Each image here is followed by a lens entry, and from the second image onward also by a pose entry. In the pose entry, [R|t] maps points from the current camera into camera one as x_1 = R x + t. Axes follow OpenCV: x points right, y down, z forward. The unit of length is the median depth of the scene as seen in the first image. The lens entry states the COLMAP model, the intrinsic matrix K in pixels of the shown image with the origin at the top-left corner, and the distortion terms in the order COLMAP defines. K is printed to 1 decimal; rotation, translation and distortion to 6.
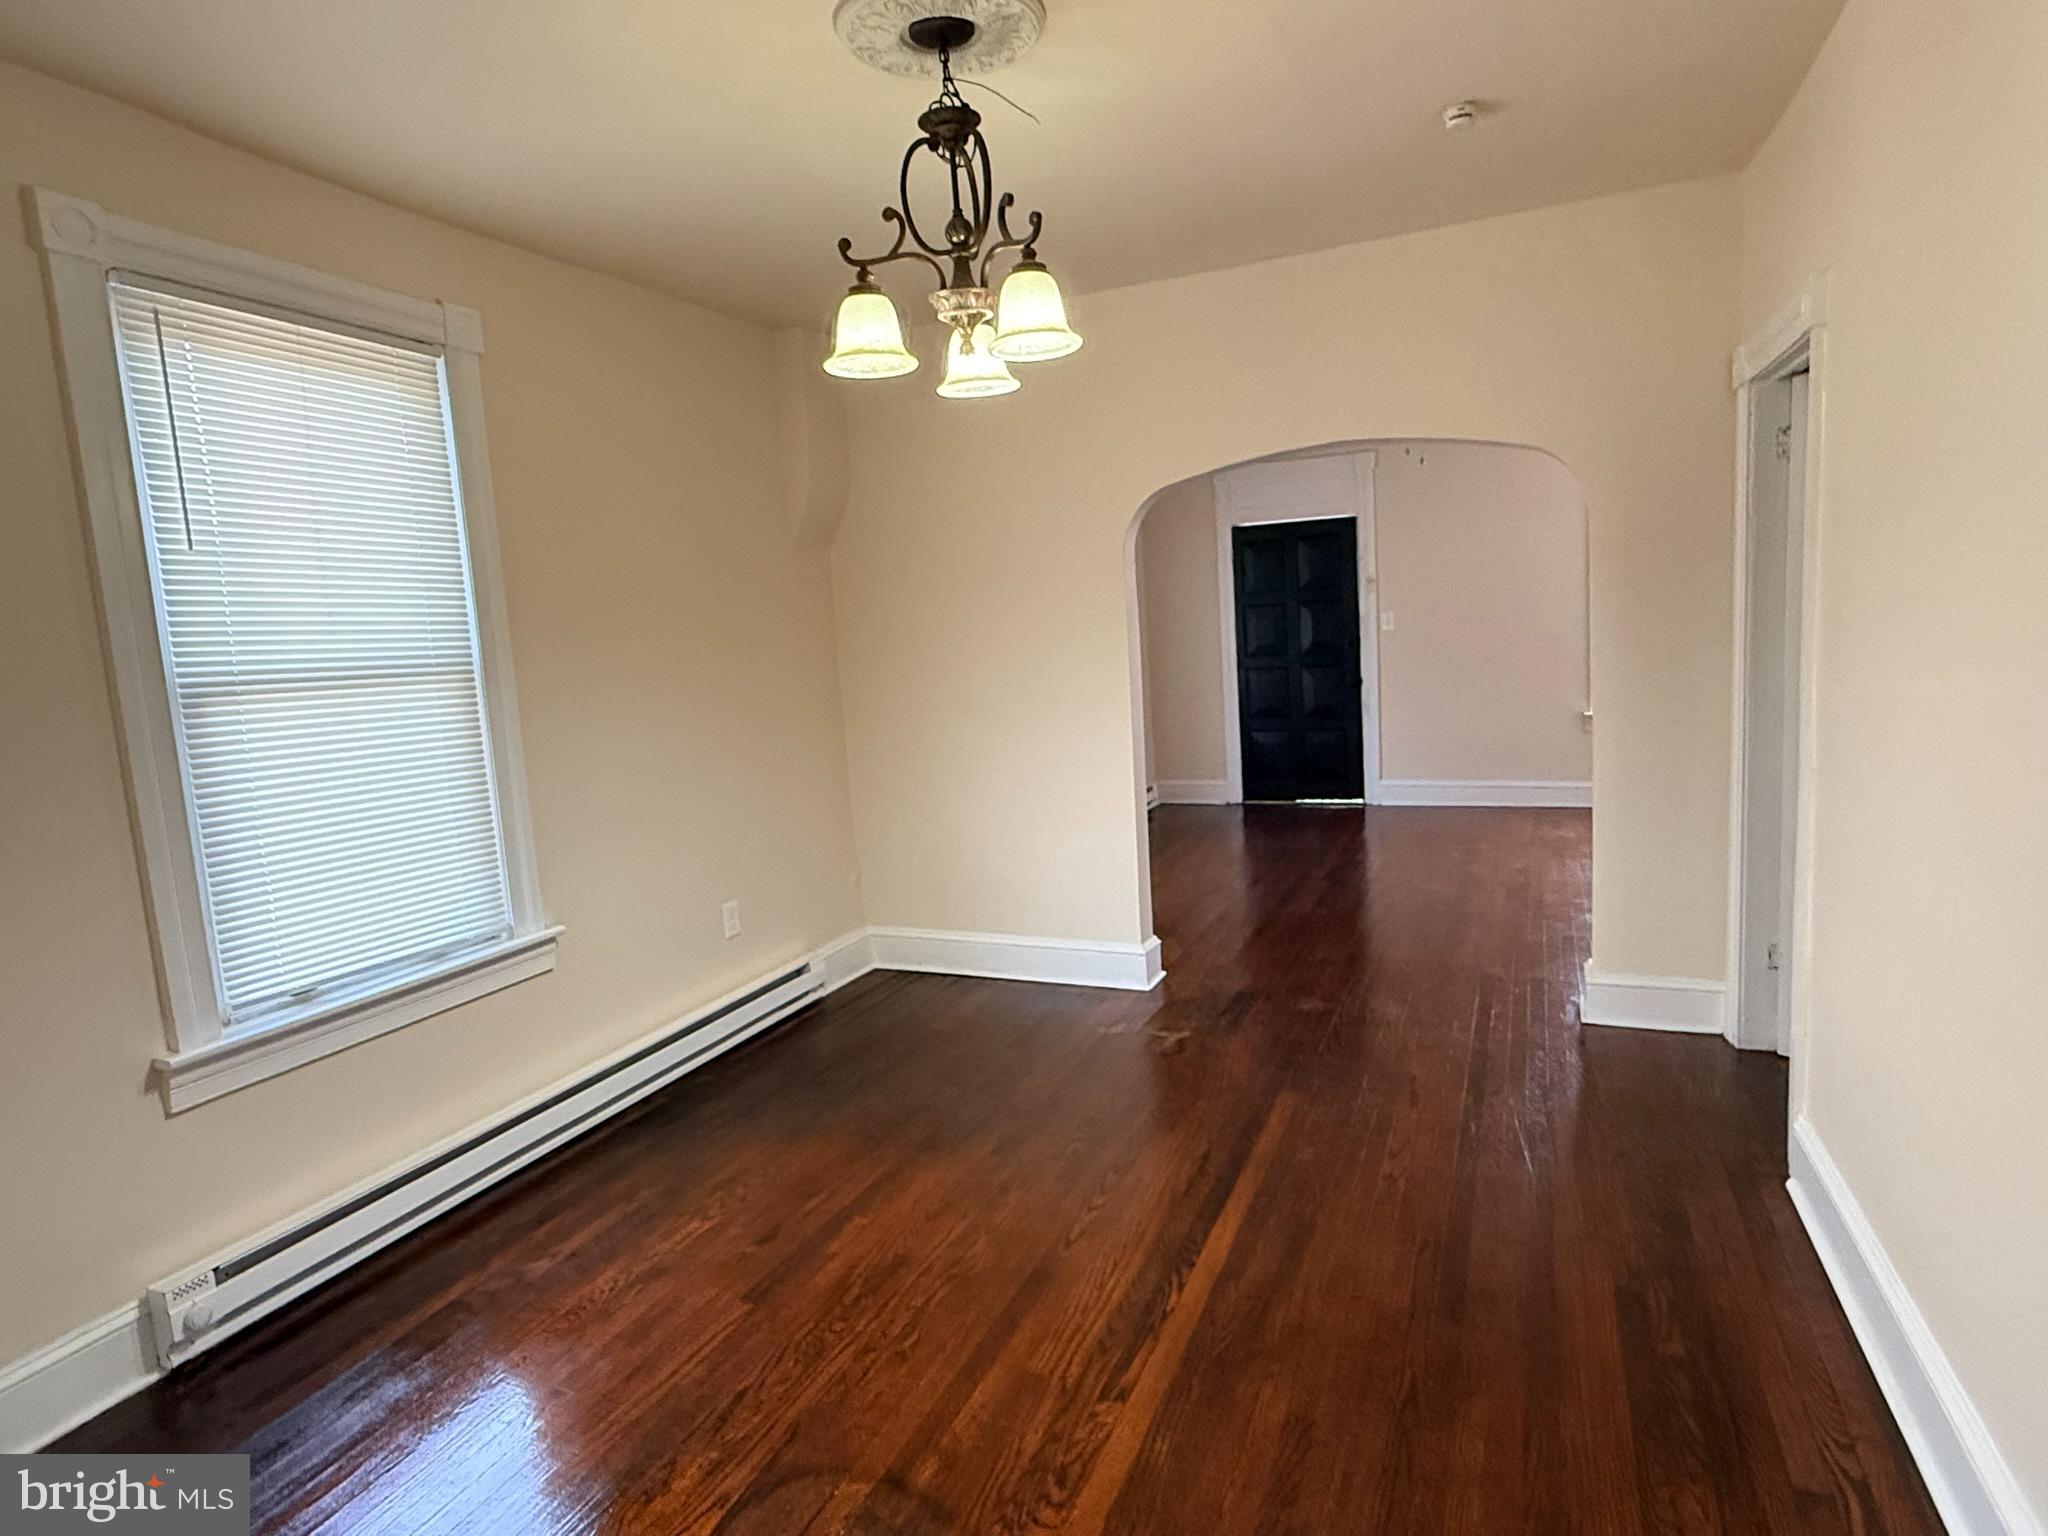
lens RADIAL K [[1141.8, 0, 1023.0], [0, 1141.8, 763.5], [0, 0, 1]] dist [0.000072, 0.000329]
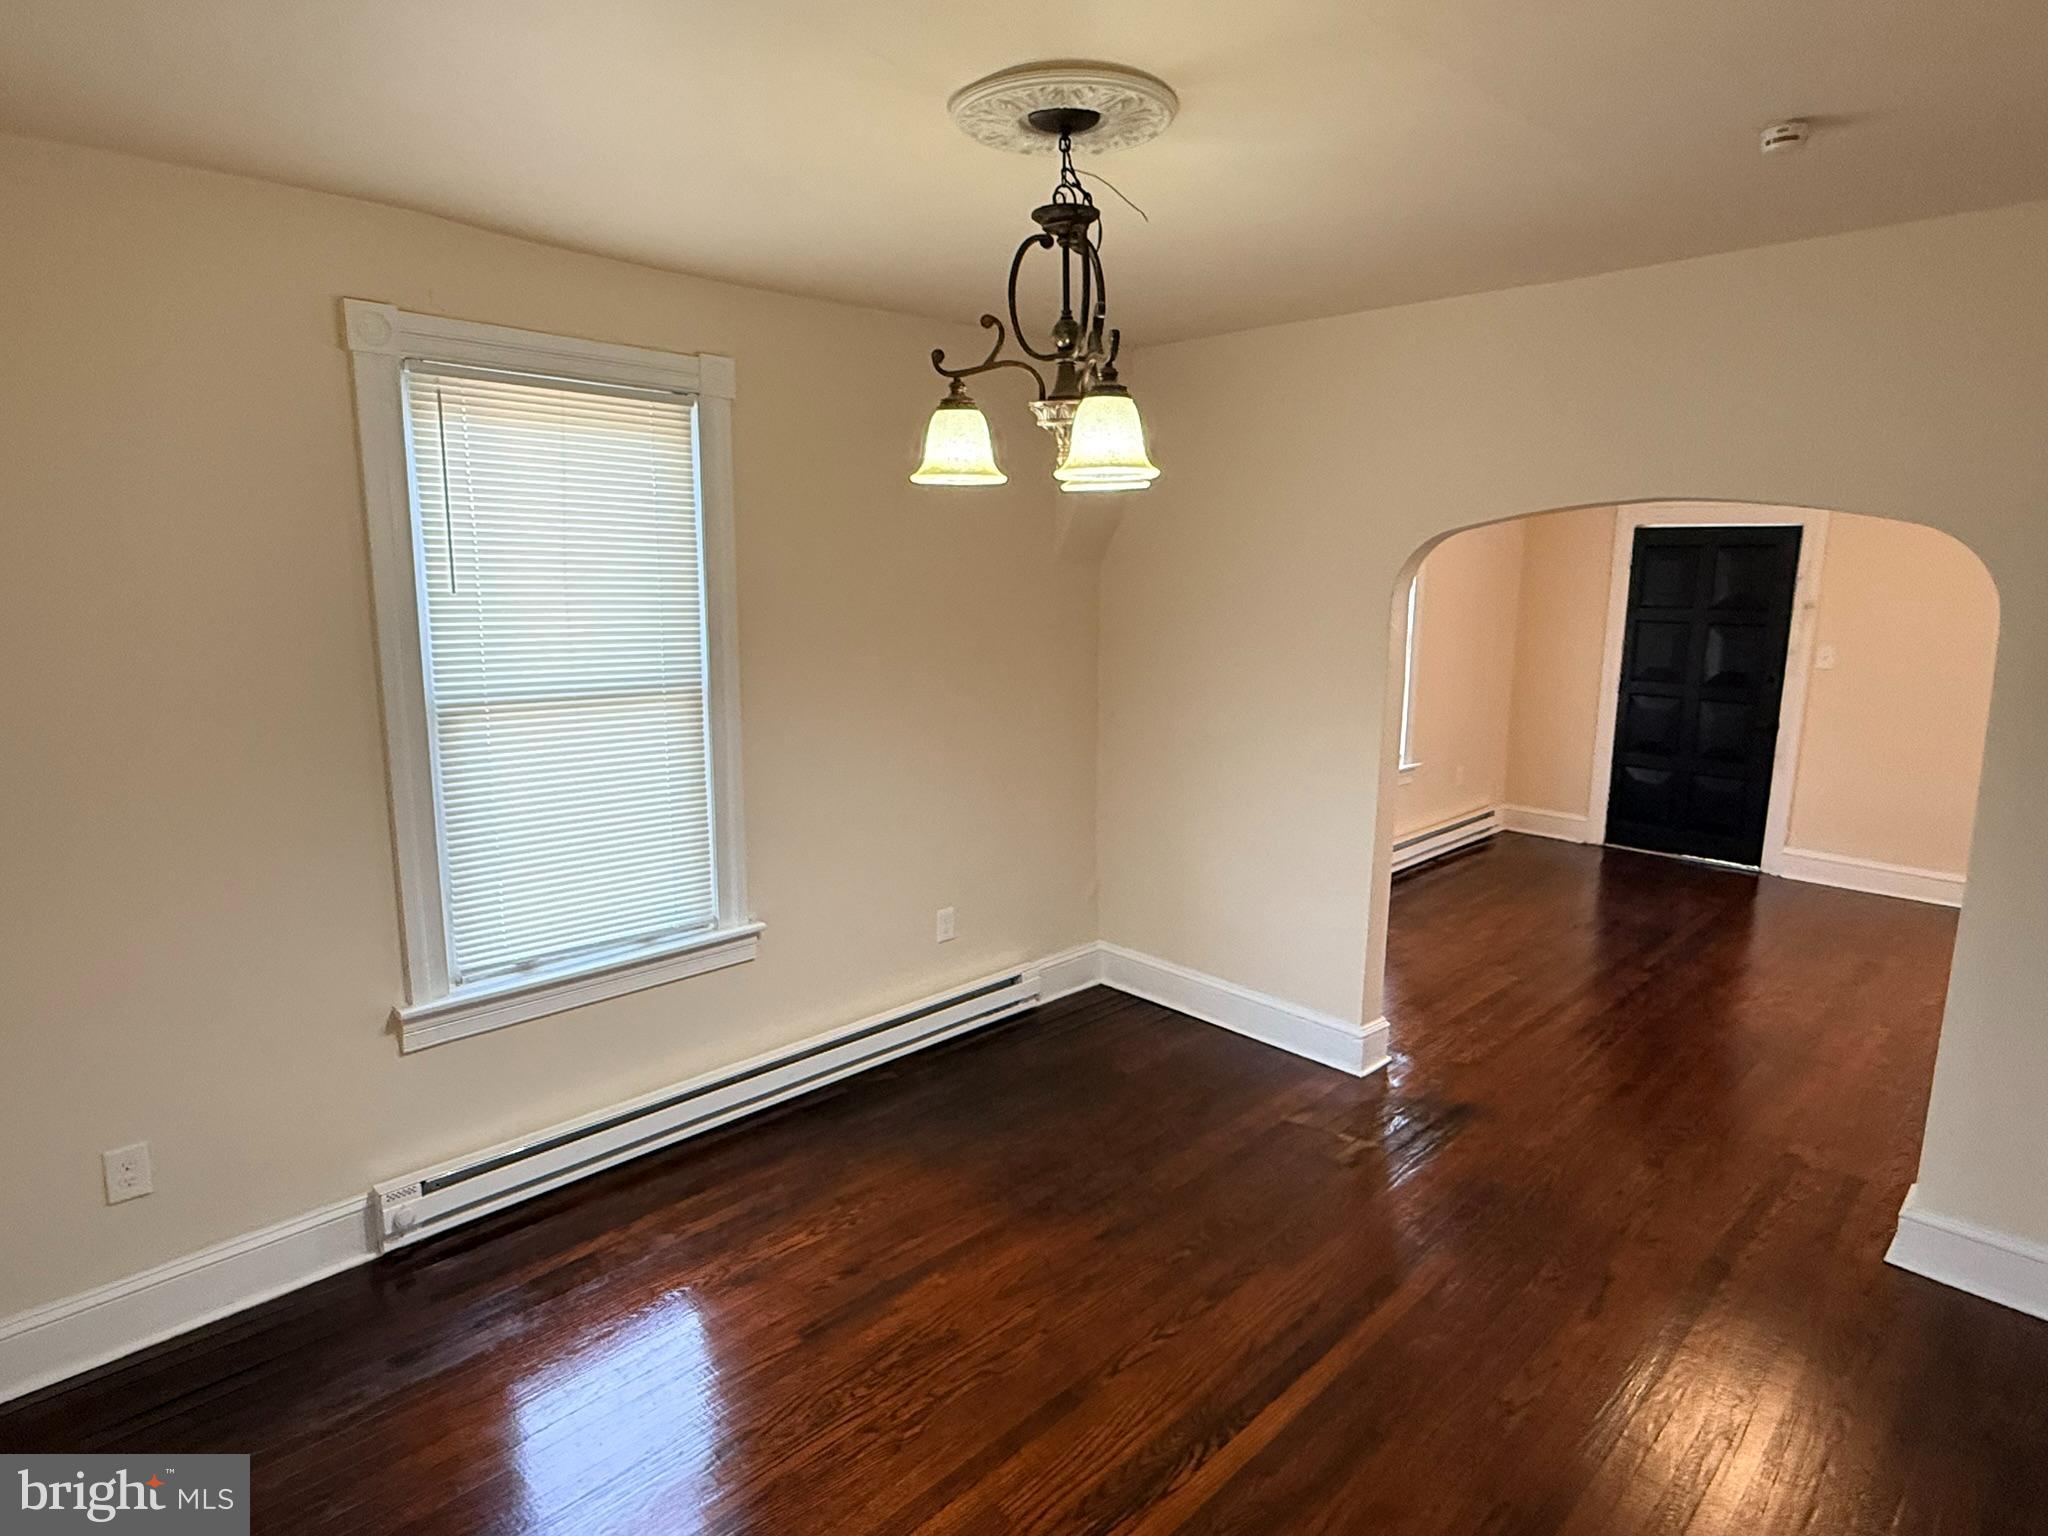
lens RADIAL K [[1142.7, 0, 1013.9], [0, 1142.7, 763.3], [0, 0, 1]] dist [0.000046, 0.000615]
pose [[0.927271, 0.132758, -0.350062, 0.240983], [-0.110381, 0.990399, 0.083217, -0.167644], [0.357749, -0.038524, 0.933023, 0.089283]]
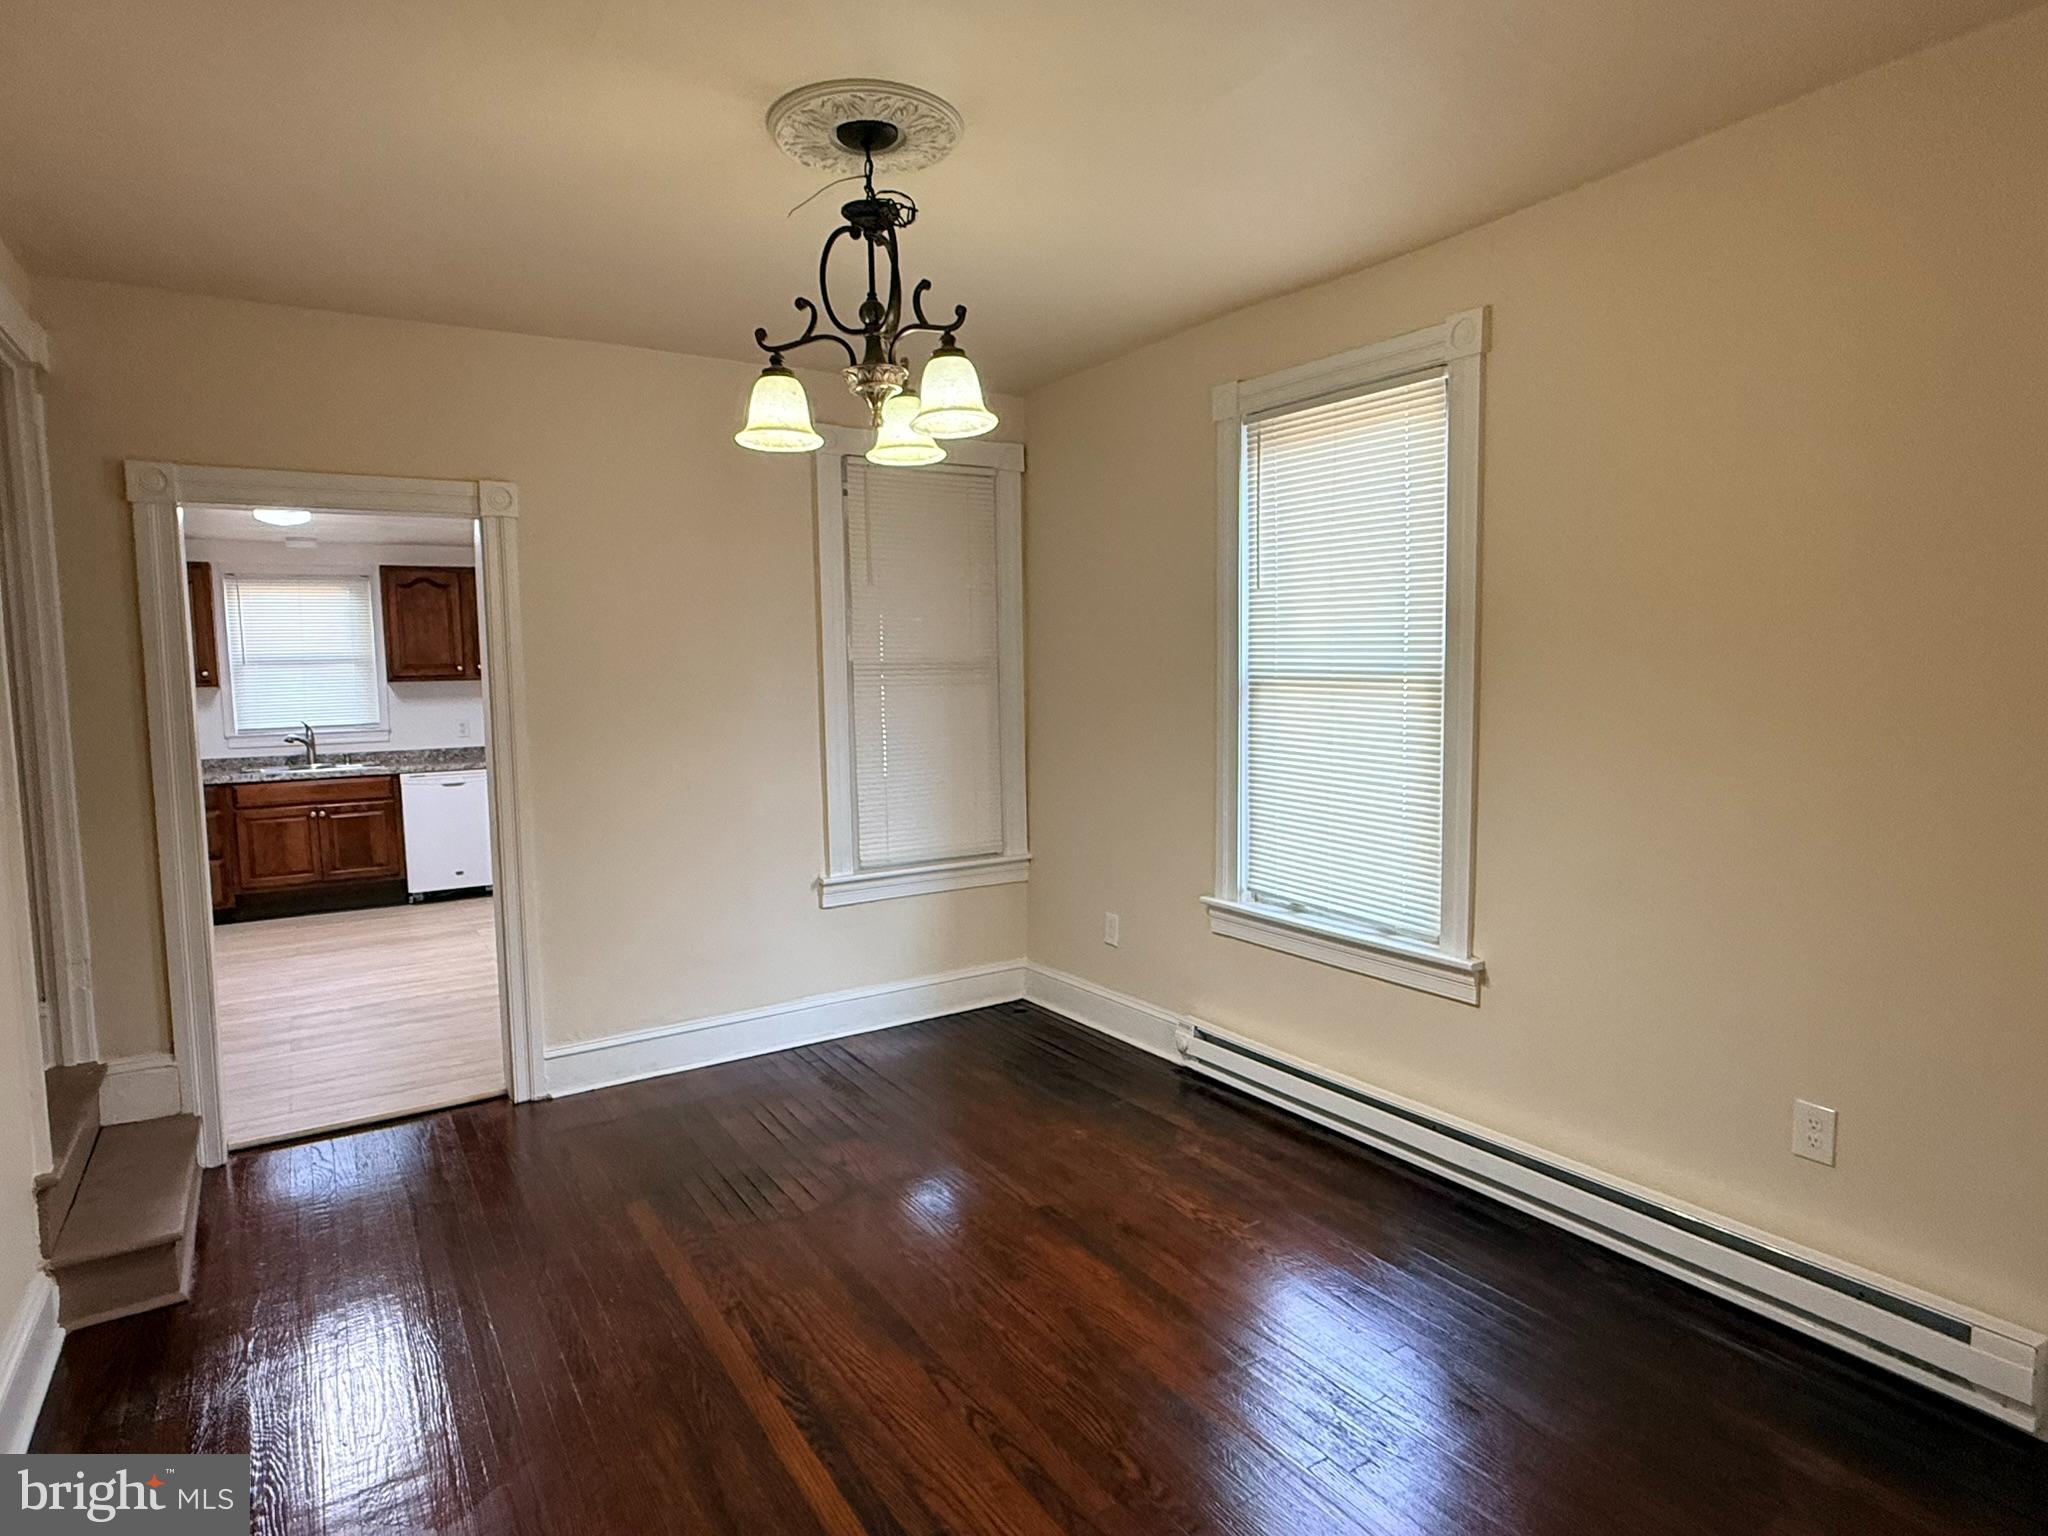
lens RADIAL K [[1145.9, 0, 1024.0], [0, 1145.9, 768.0], [0, 0, 1]] dist [-0.001118, 0.001151]
pose [[-0.555397, 0.147131, -0.818466, 0.697701], [-0.048101, 0.976892, 0.208251, -0.246151], [0.830193, 0.155031, -0.535485, 1.532570]]
